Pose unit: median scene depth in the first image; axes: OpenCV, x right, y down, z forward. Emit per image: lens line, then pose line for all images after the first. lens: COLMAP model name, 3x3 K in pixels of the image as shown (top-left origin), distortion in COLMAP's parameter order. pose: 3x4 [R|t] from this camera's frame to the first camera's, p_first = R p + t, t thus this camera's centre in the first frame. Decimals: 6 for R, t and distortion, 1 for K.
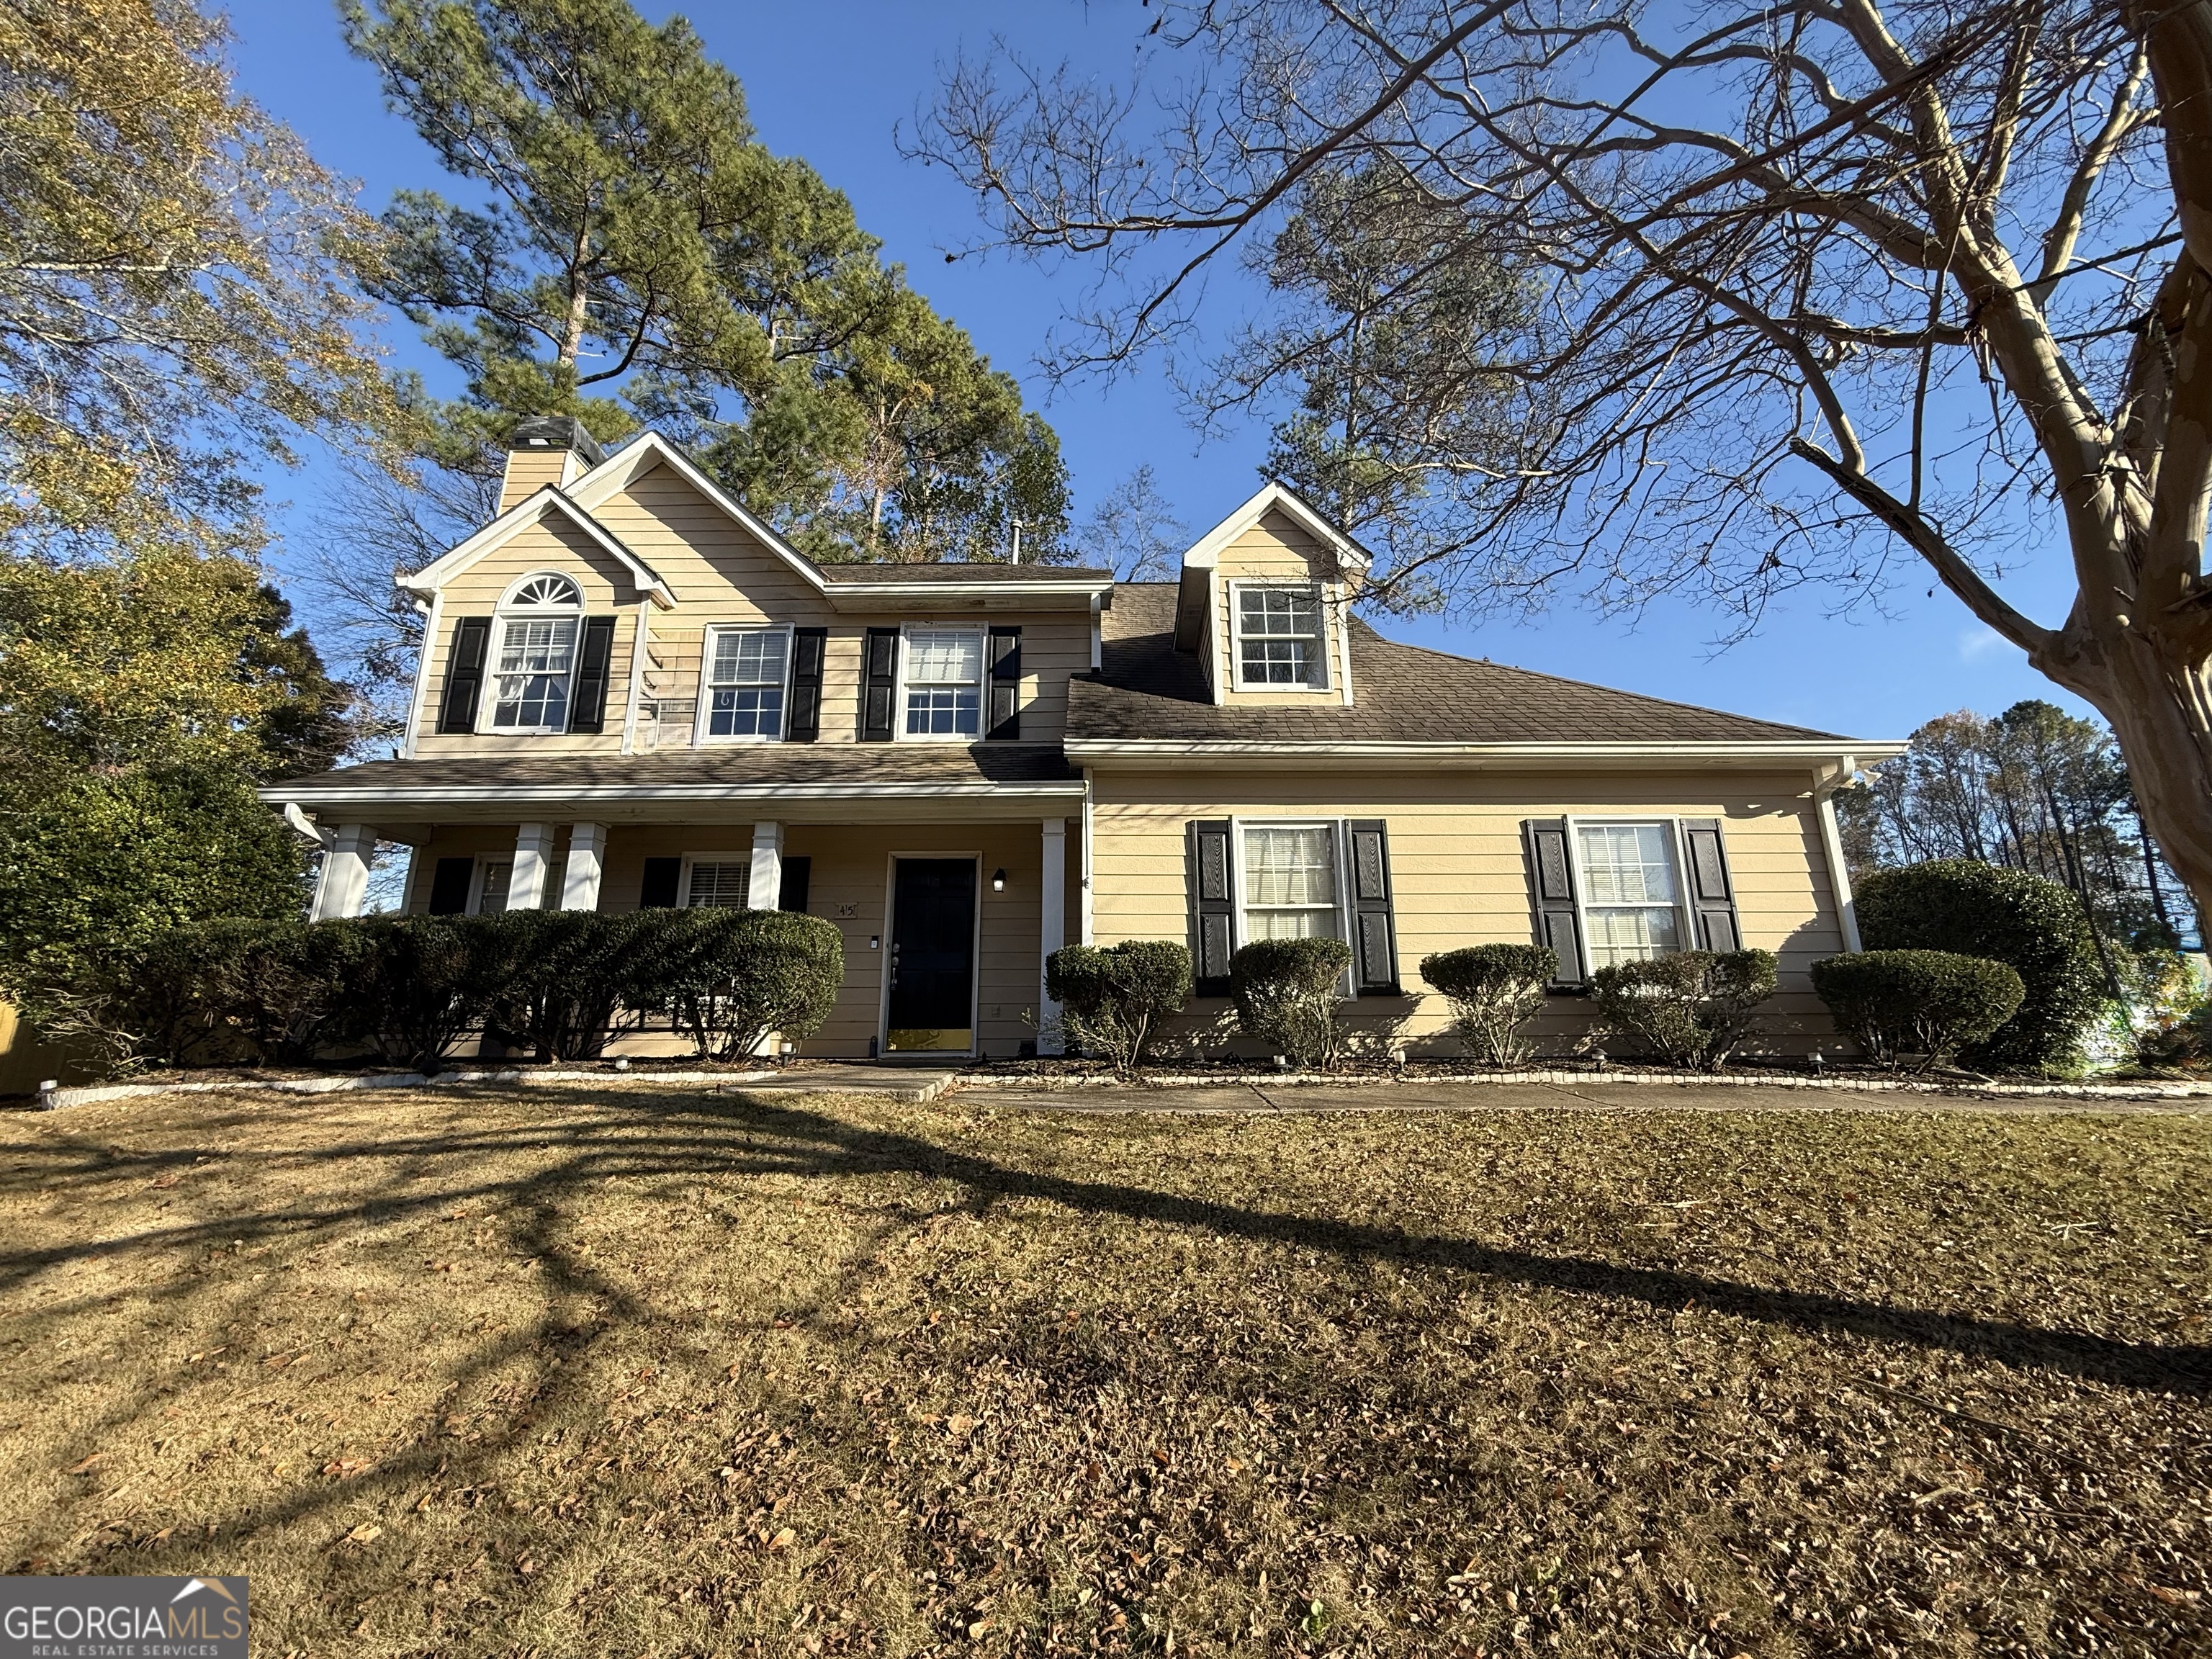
lens RADIAL K [[881.4, 0, 1106.0], [0, 881.4, 830.5], [0, 0, 1]] dist [-0.001782, 0.000430]
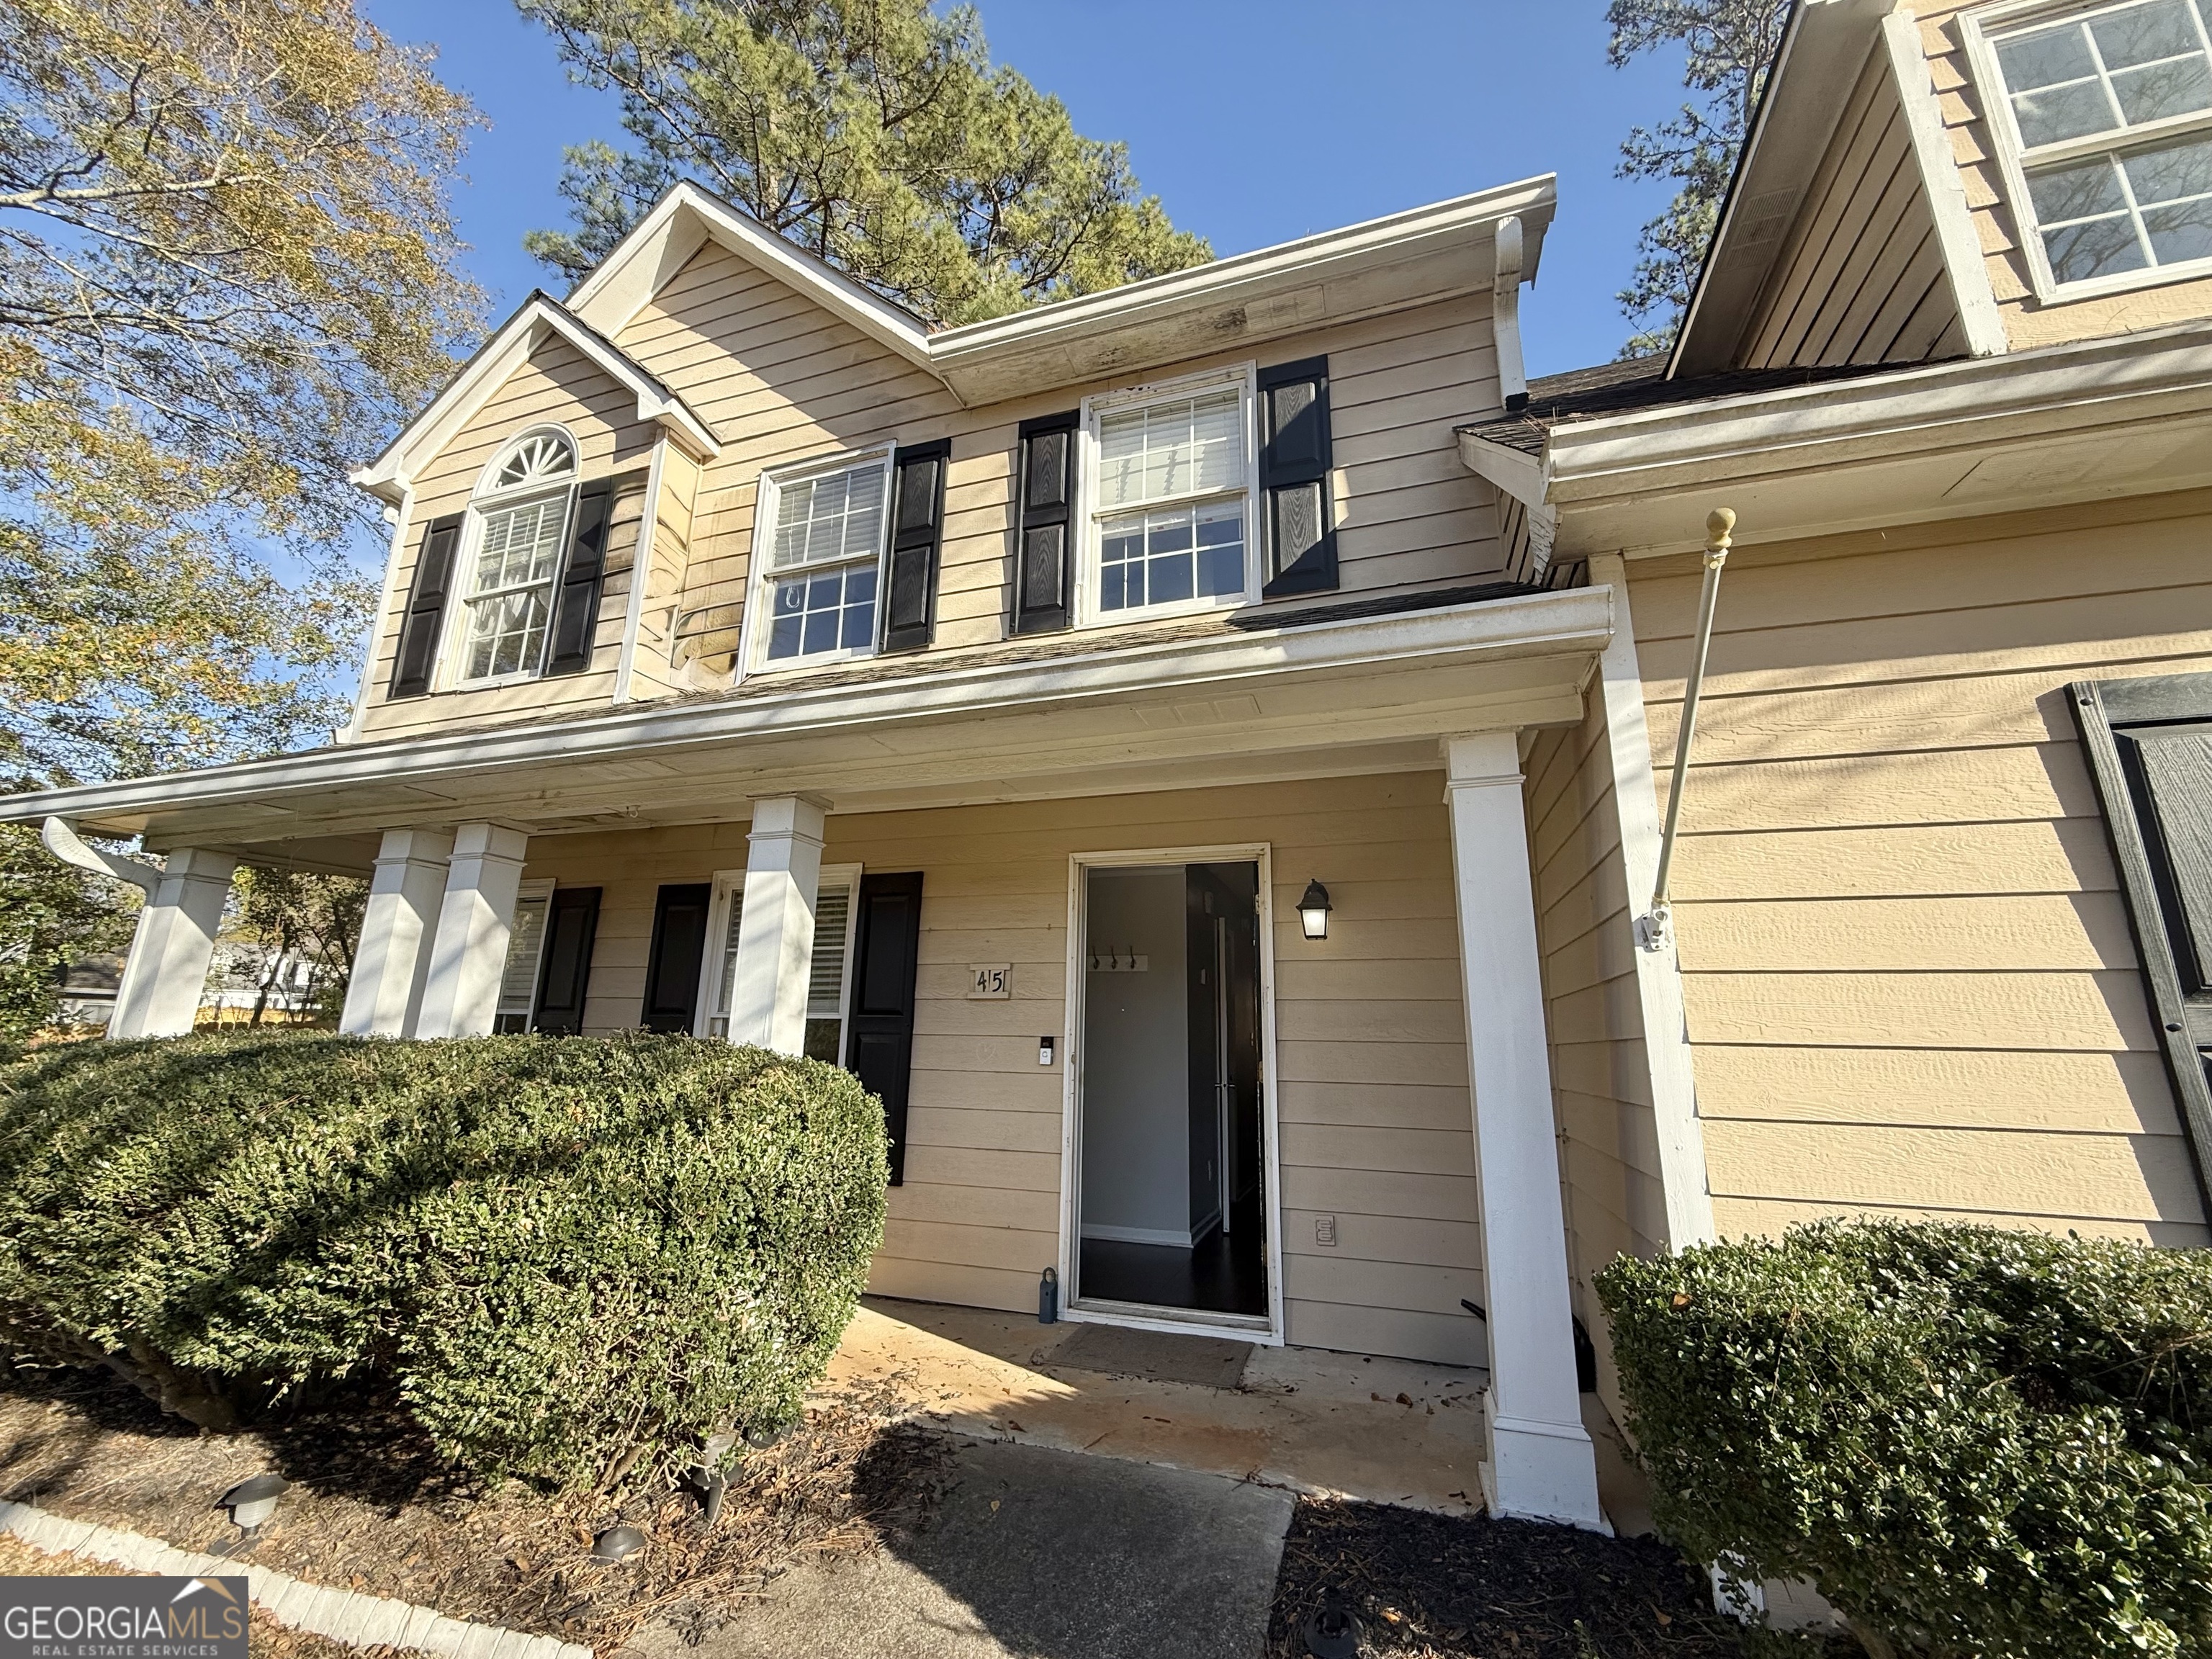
lens RADIAL K [[881.4, 0, 1098.7], [0, 881.4, 823.1], [0, 0, 1]] dist [-0.001782, 0.000430]
pose [[0.948839, -0.056010, -0.310753, -0.081060], [0.053078, 0.998430, -0.017893, 0.015988], [0.311267, 0.000483, 0.950322, 0.533806]]
